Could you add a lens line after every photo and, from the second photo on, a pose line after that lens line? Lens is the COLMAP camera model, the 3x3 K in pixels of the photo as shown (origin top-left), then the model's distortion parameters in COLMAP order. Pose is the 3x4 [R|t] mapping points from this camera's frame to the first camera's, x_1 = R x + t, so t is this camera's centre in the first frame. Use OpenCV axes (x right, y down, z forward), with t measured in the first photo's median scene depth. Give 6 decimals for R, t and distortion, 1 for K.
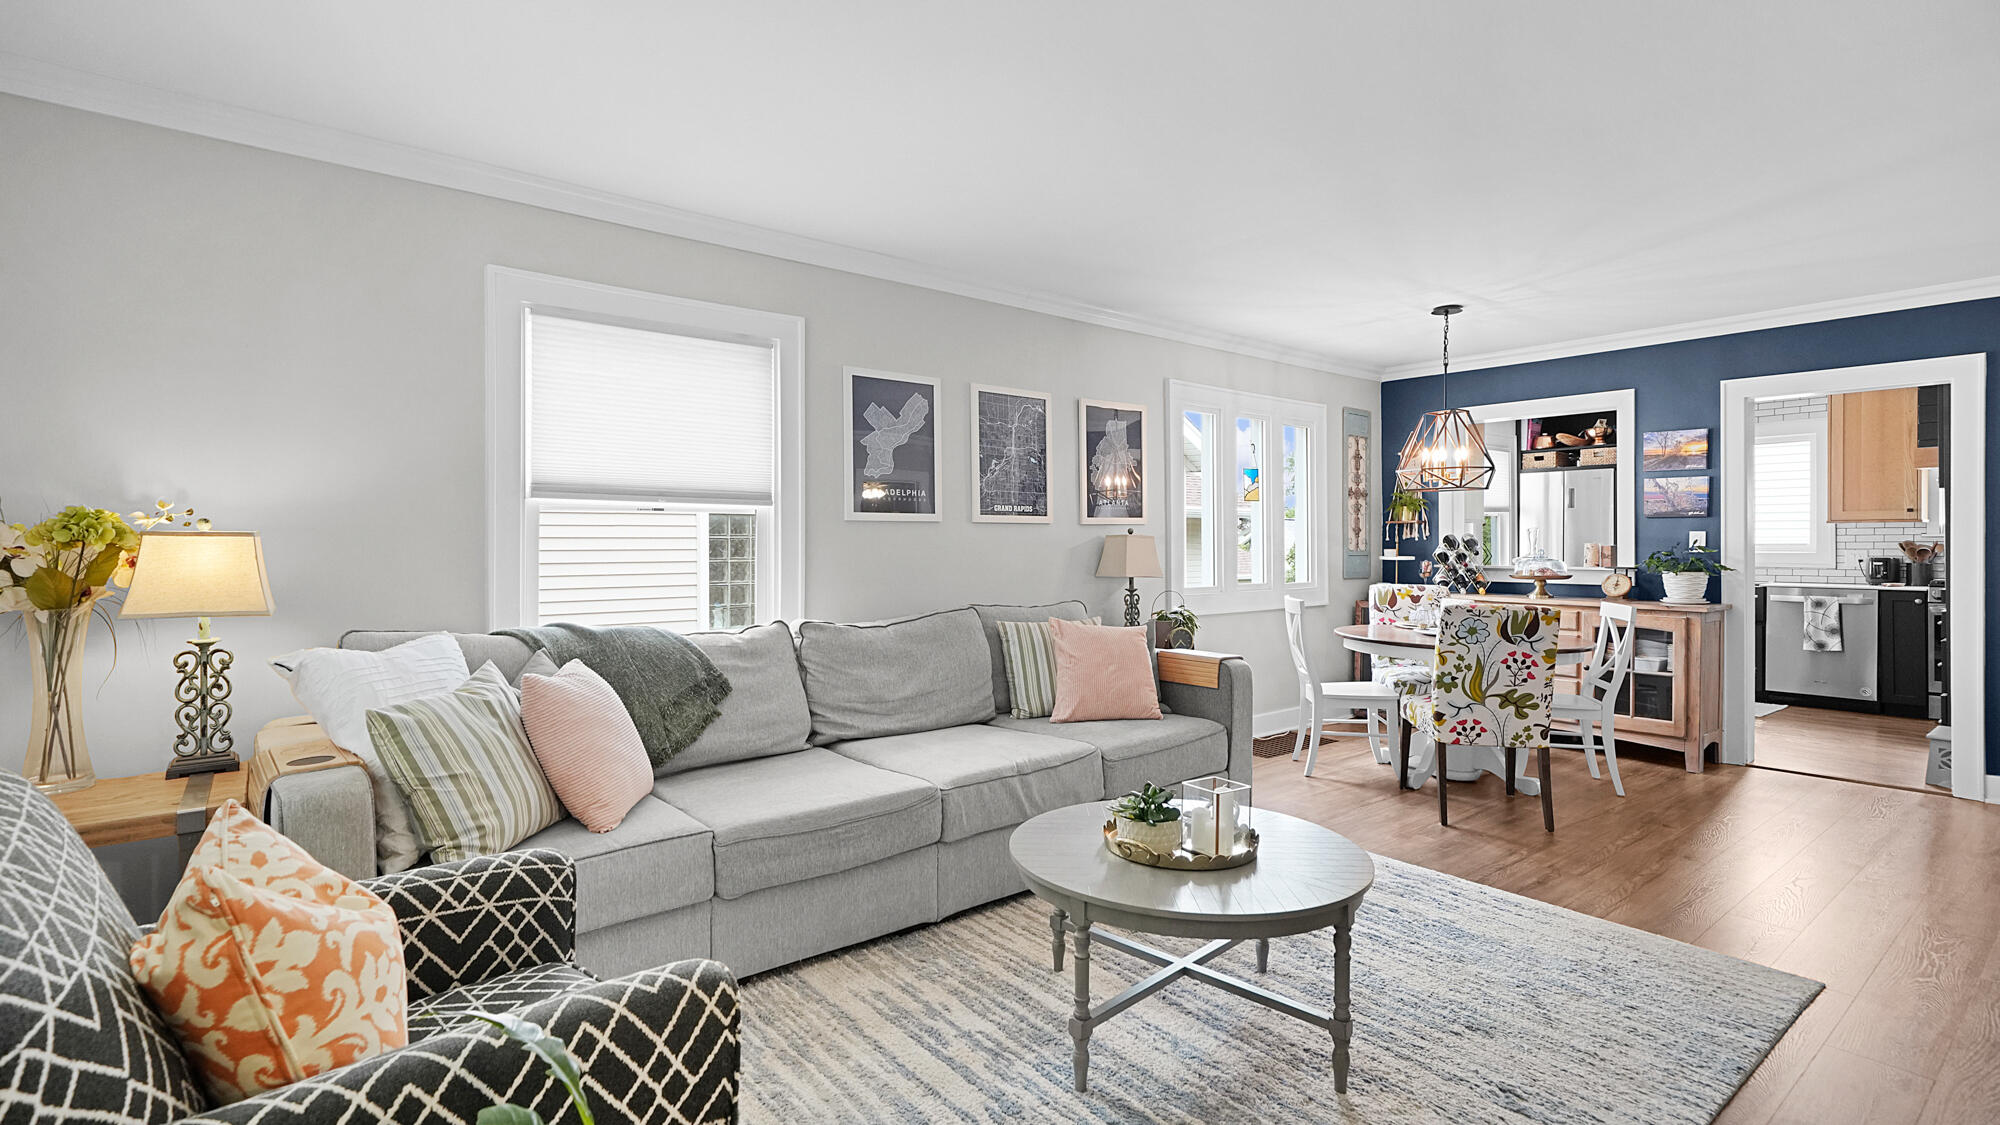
lens RADIAL K [[932.1, 0, 1000.1], [0, 932.1, 547.1], [0, 0, 1]] dist [0.002417, 0.000193]
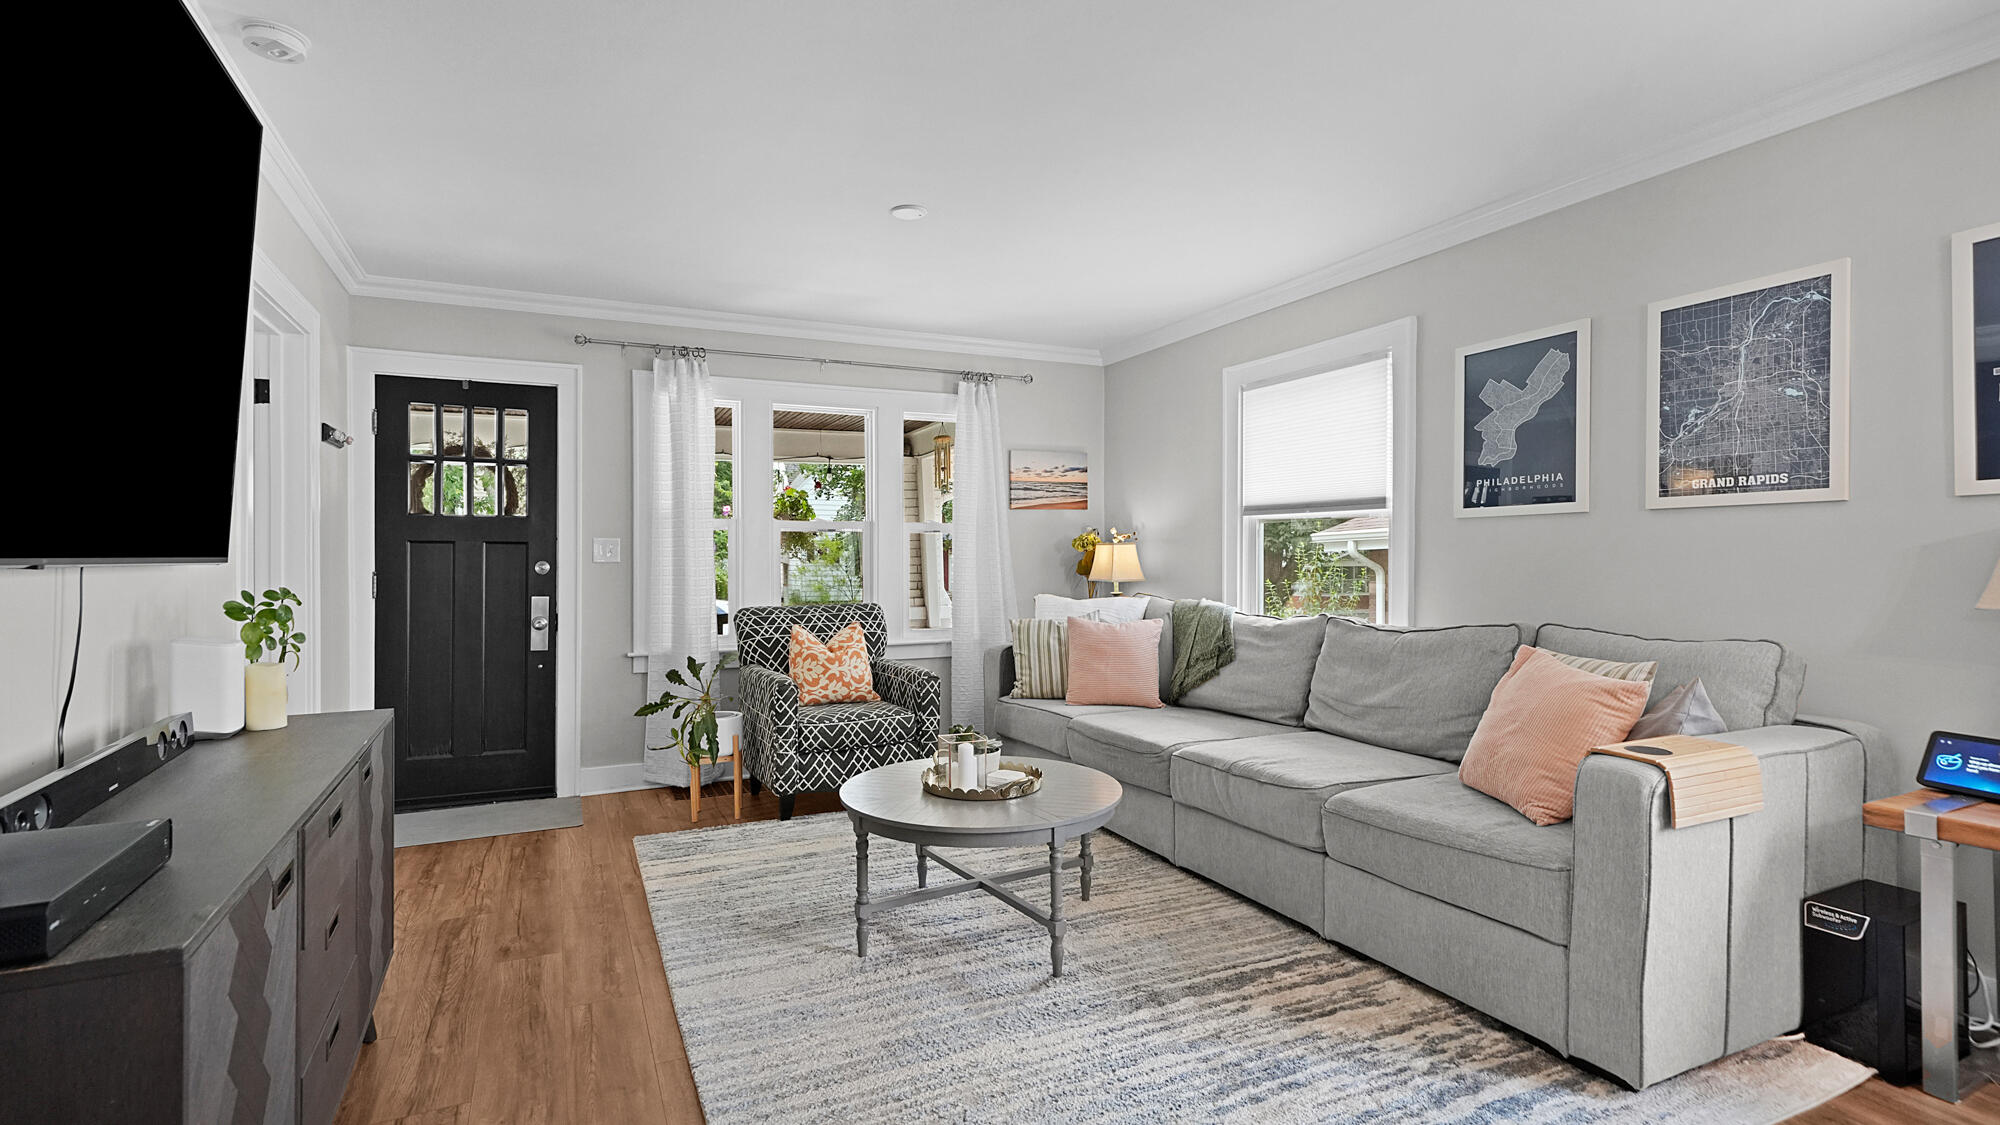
lens RADIAL K [[945.5, 0, 998.3], [0, 945.5, 574.7], [0, 0, 1]] dist [0.001066, 0.000254]
pose [[-0.243611, 0.014082, -0.969771, 0.824221], [-0.004905, 0.999864, 0.015752, 0.013465], [0.969861, 0.008594, -0.243508, 0.776802]]
